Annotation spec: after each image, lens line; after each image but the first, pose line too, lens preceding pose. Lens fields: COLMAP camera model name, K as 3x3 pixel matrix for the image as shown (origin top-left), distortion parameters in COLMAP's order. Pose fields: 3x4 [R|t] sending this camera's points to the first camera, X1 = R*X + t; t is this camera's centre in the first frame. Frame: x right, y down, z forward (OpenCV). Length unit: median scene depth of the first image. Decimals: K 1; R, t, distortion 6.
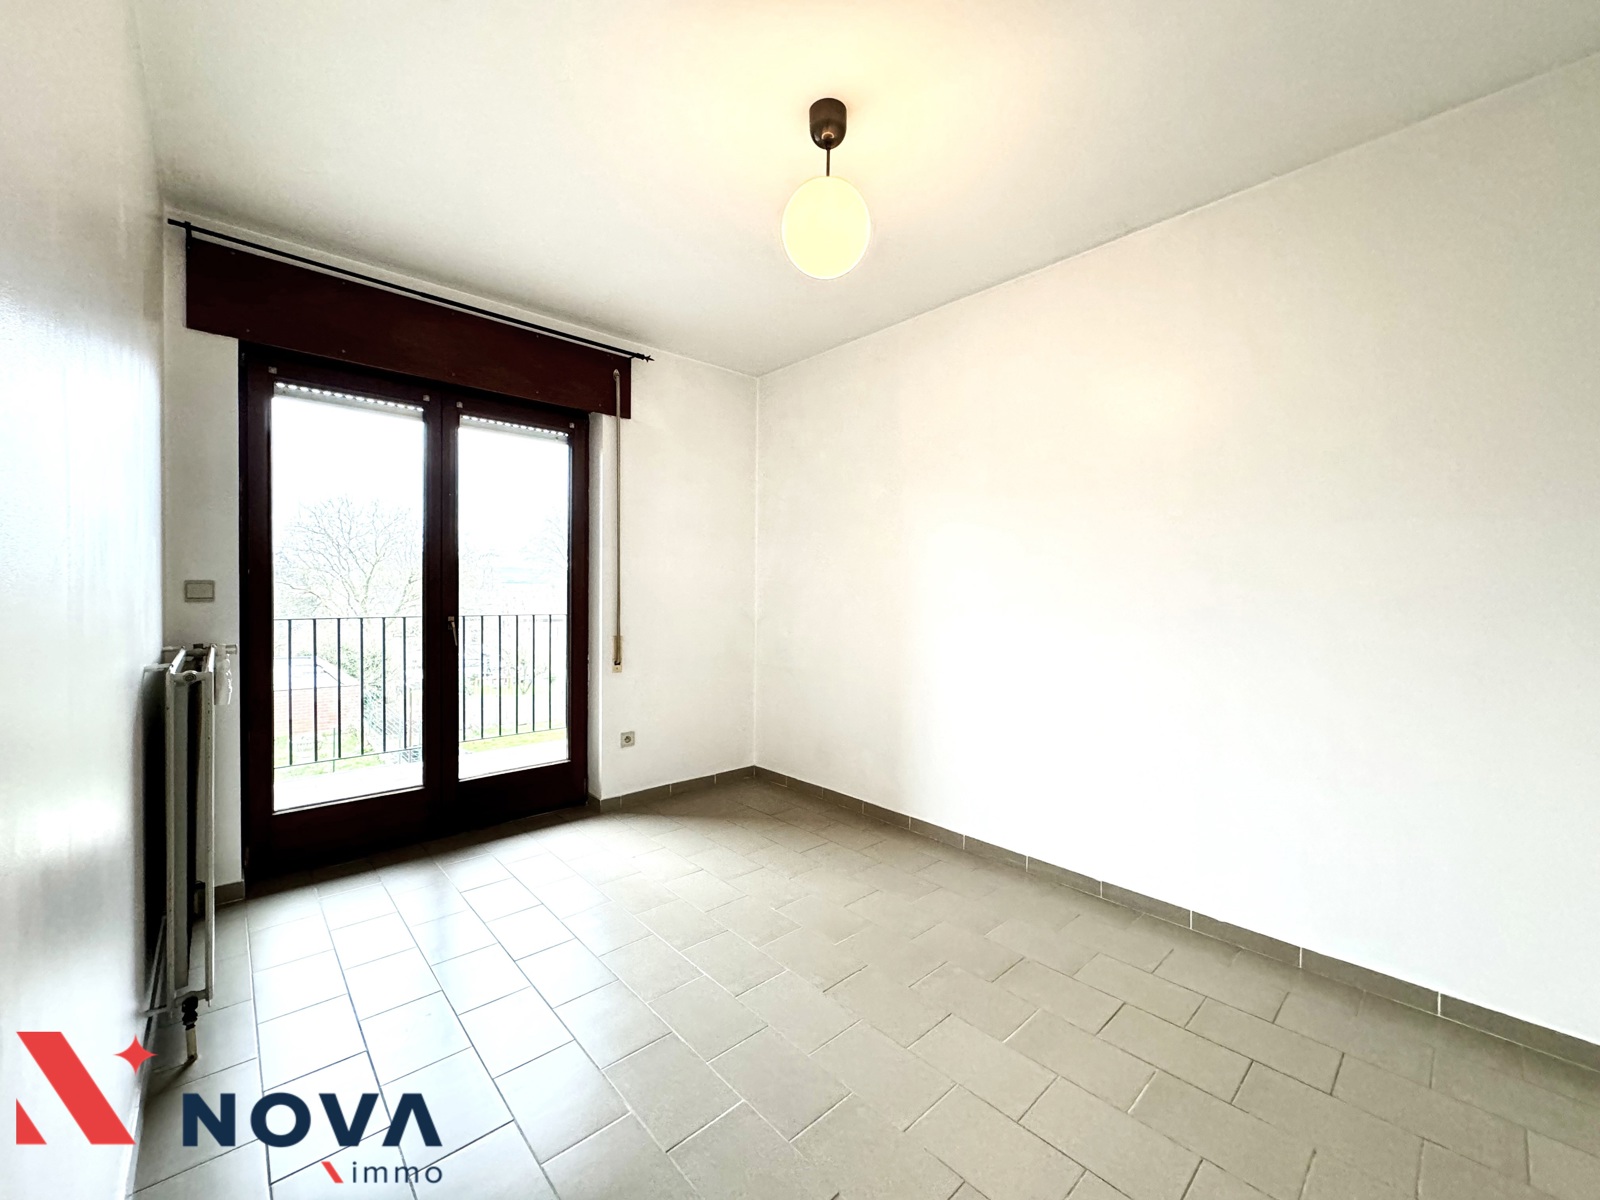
lens RADIAL K [[633.8, 0, 800.5], [0, 633.8, 601.0], [0, 0, 1]] dist [-0.002221, 0.000791]
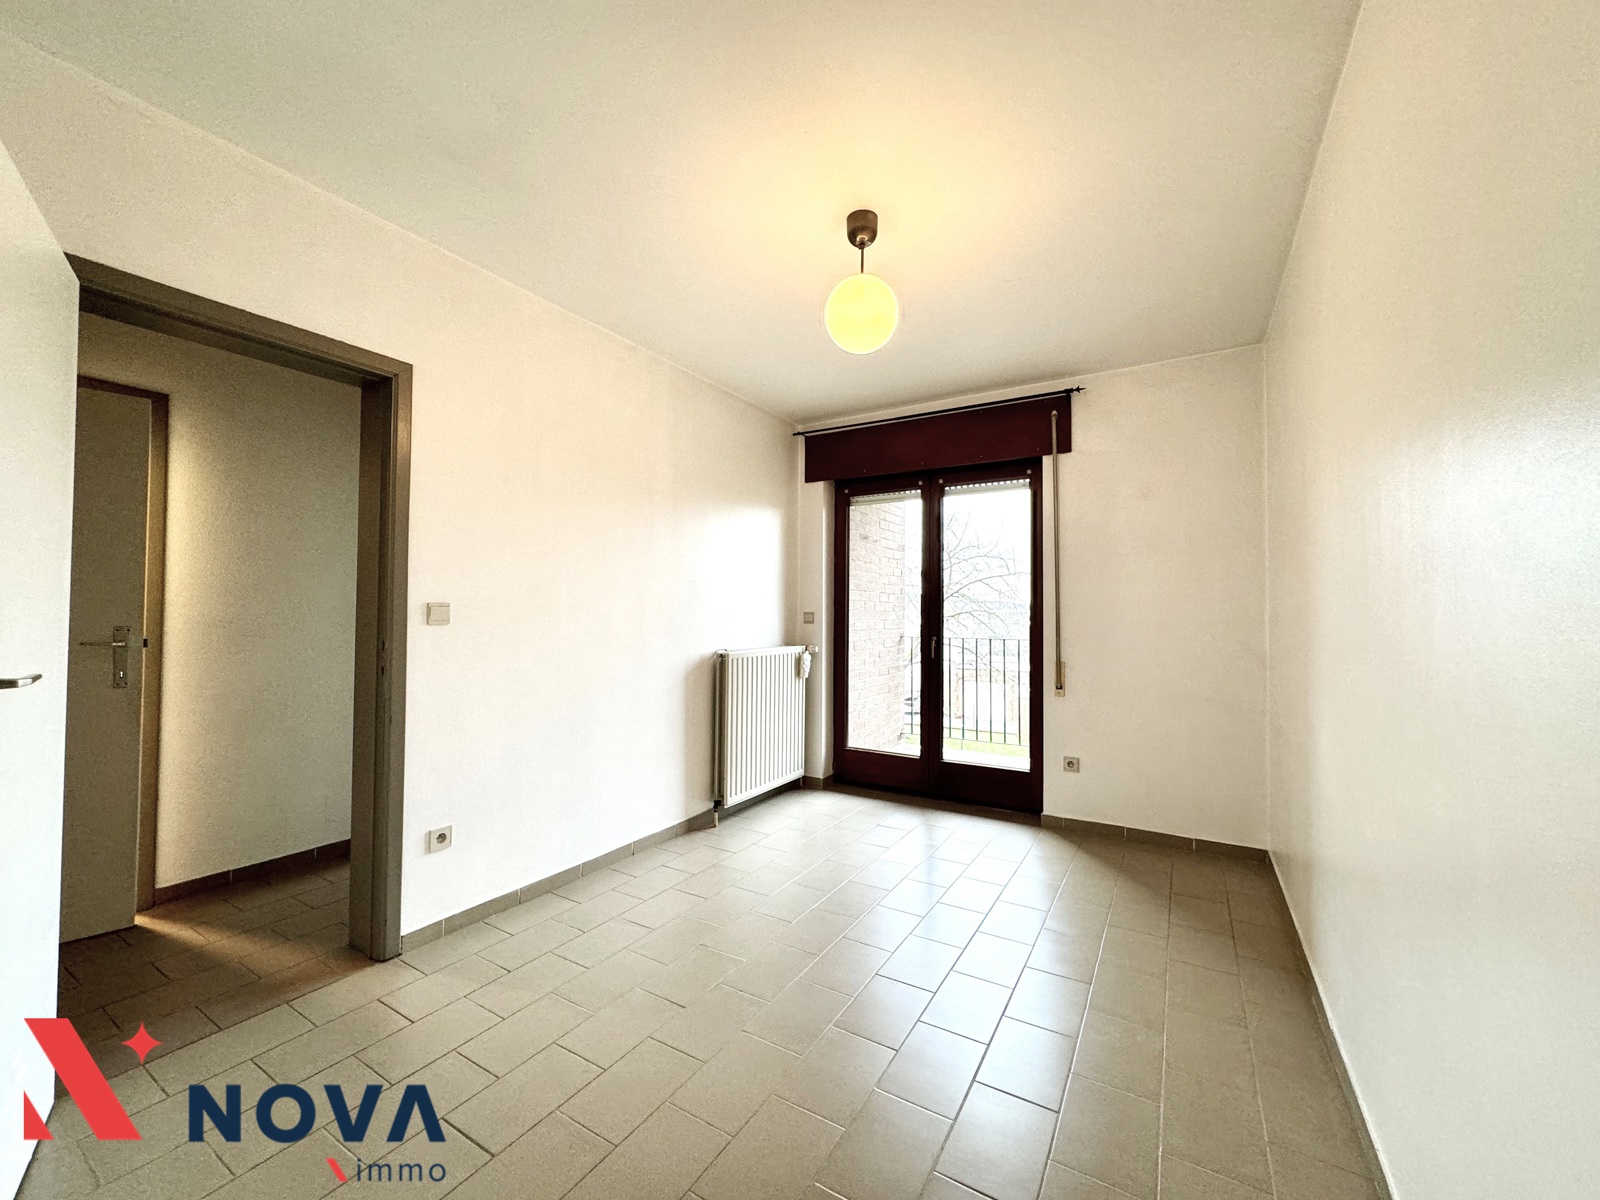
lens RADIAL K [[633.8, 0, 800.5], [0, 633.8, 601.0], [0, 0, 1]] dist [-0.002221, 0.000791]
pose [[0.283906, -0.025548, -0.958512, 0.621166], [-0.019199, 0.999293, -0.032322, -0.002365], [0.958660, 0.027578, 0.283215, 0.305947]]
